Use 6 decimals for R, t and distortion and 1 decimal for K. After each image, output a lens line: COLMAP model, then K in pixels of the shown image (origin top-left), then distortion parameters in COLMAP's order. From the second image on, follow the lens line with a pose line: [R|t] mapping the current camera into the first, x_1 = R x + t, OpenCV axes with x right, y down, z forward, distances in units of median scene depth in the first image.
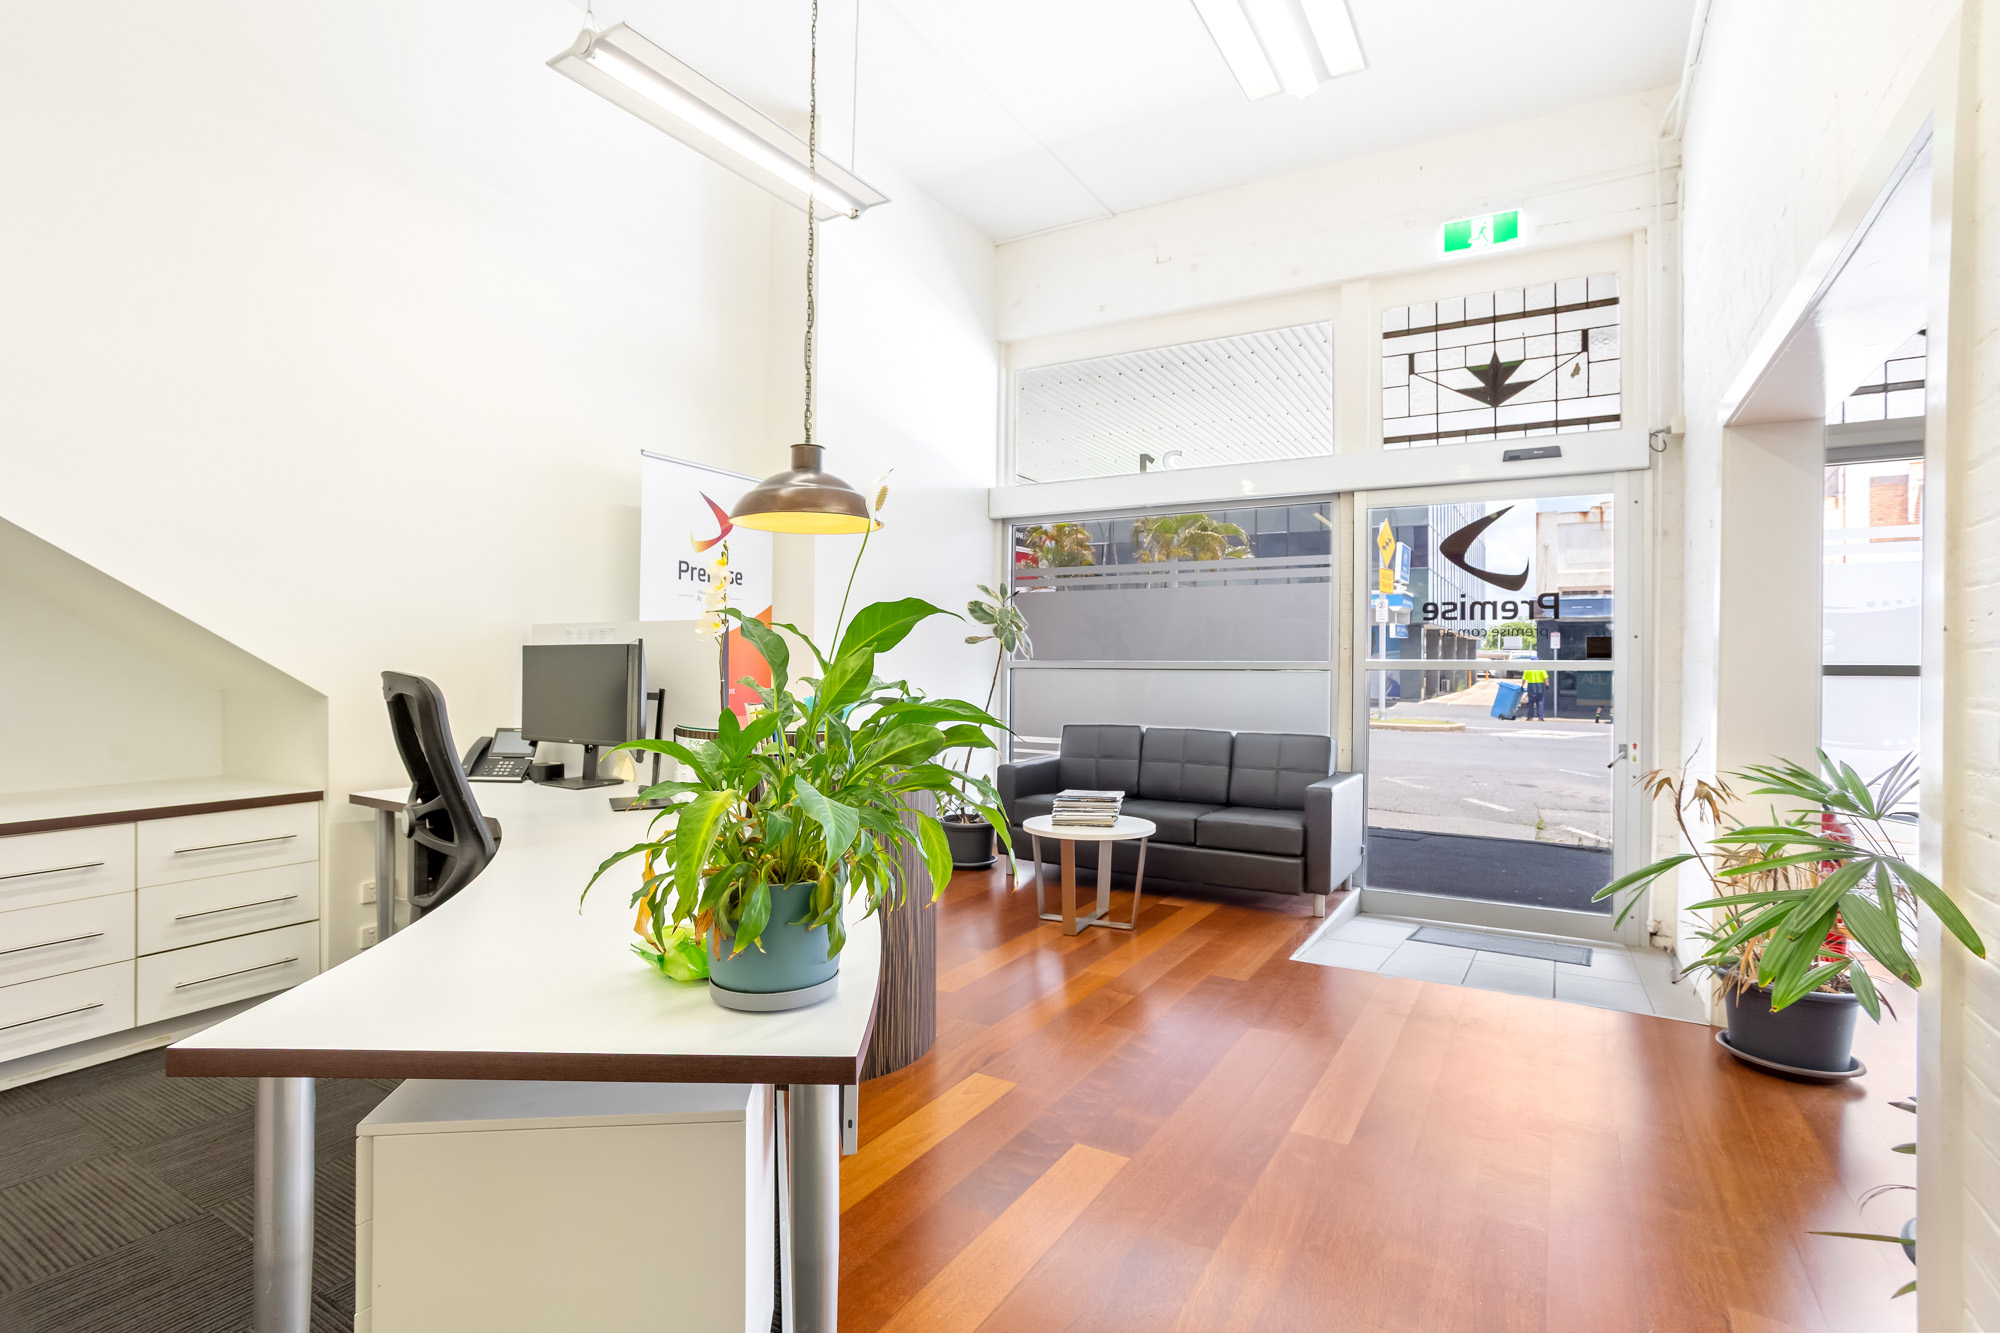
lens RADIAL K [[974.9, 0, 994.3], [0, 974.9, 659.8], [0, 0, 1]] dist [-0.000925, -0.000257]
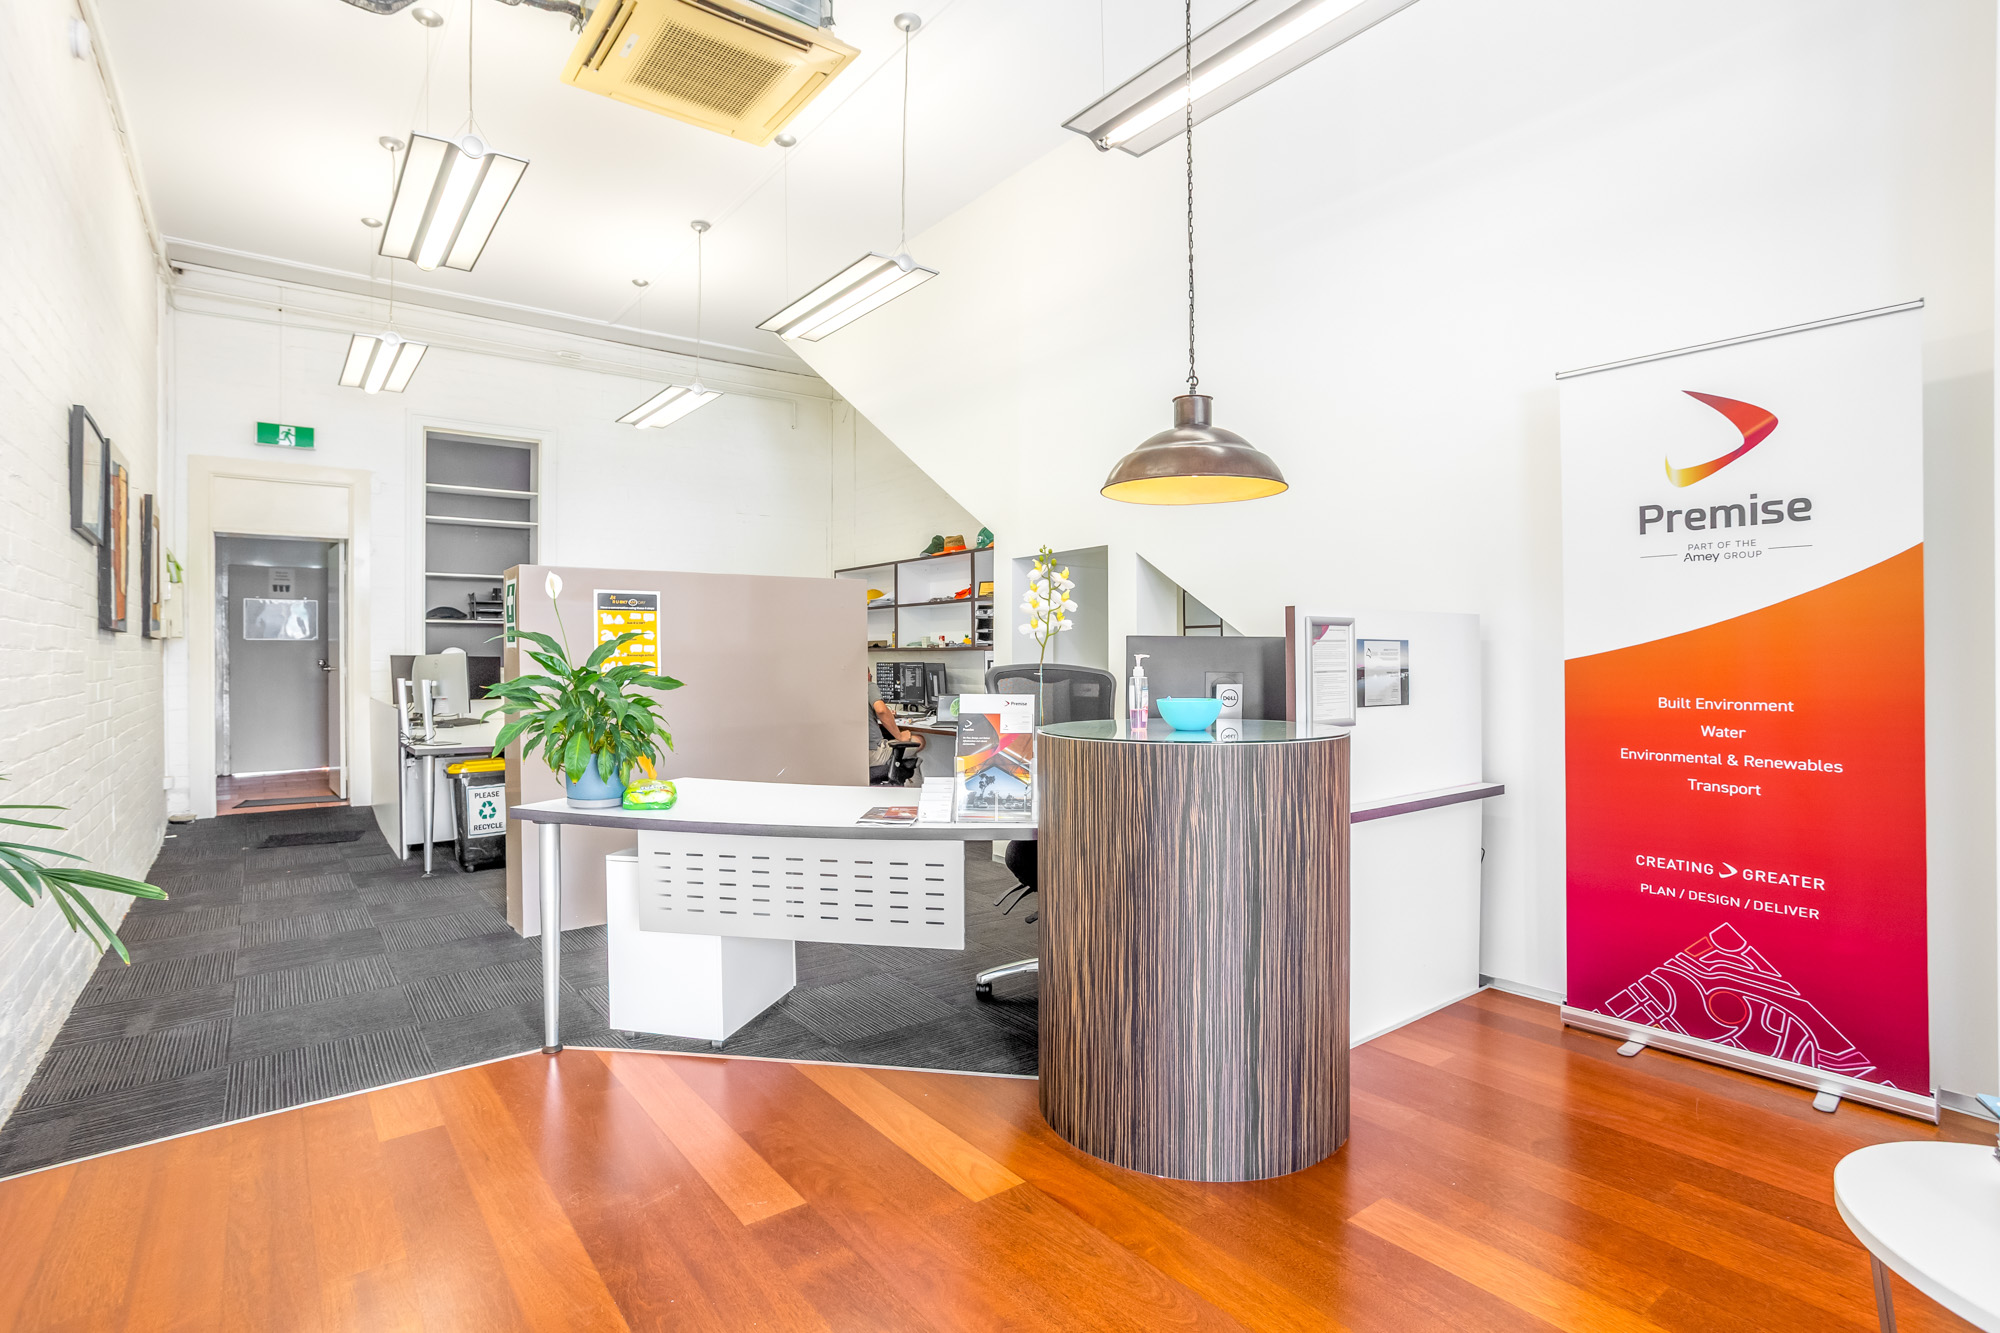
lens RADIAL K [[974.9, 0, 995.3], [0, 974.9, 651.3], [0, 0, 1]] dist [-0.000925, -0.000257]
pose [[-0.368653, 0.001271, -0.929566, 0.798030], [0.003273, 0.999995, 0.000069, -0.004395], [0.929561, -0.003017, -0.368655, 1.404461]]
